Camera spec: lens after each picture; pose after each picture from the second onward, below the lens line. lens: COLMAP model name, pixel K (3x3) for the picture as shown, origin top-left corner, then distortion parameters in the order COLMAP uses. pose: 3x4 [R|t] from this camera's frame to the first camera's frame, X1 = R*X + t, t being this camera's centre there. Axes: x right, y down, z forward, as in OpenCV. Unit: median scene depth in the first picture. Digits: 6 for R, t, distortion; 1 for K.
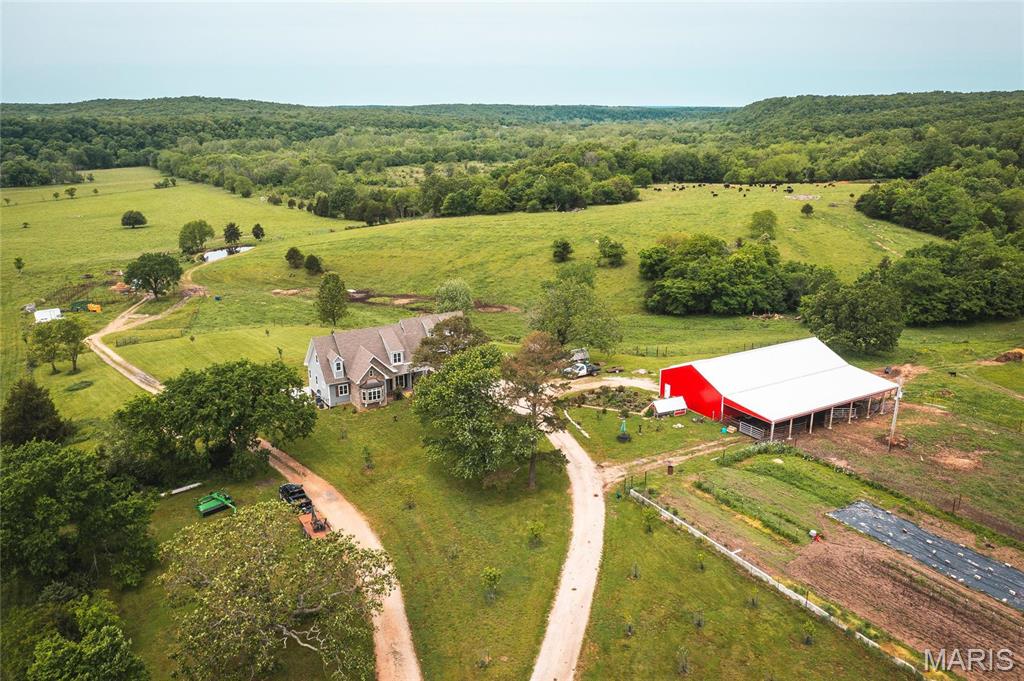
lens RADIAL K [[813.0, 0, 511.6], [0, 813.0, 343.5], [0, 0, 1]] dist [-0.005554, -0.008310]
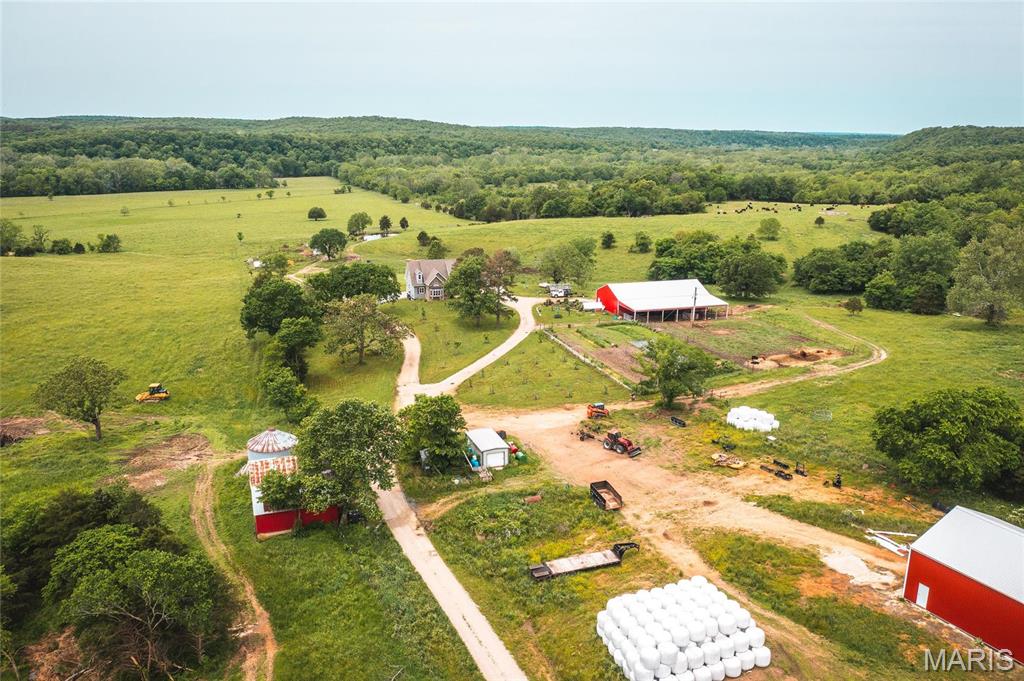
lens RADIAL K [[813.0, 0, 513.6], [0, 813.0, 339.8], [0, 0, 1]] dist [-0.005554, -0.008310]
pose [[0.980674, 0.066481, -0.184008, 0.052771], [-0.071792, 0.997169, -0.022348, 0.029941], [0.182001, 0.035127, 0.982671, -0.117574]]
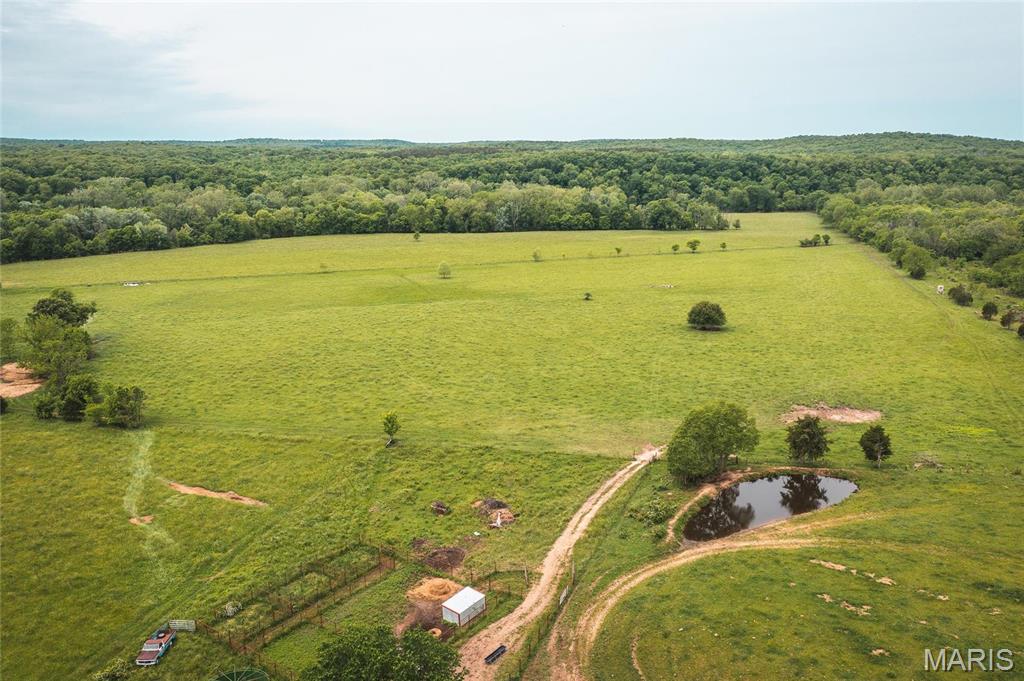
lens RADIAL K [[813.0, 0, 509.7], [0, 813.0, 340.1], [0, 0, 1]] dist [-0.005554, -0.008310]
pose [[0.694863, 0.170001, -0.698760, -0.069364], [-0.202638, 0.978571, 0.036569, -0.069172], [0.690002, 0.116185, 0.714421, 0.243217]]
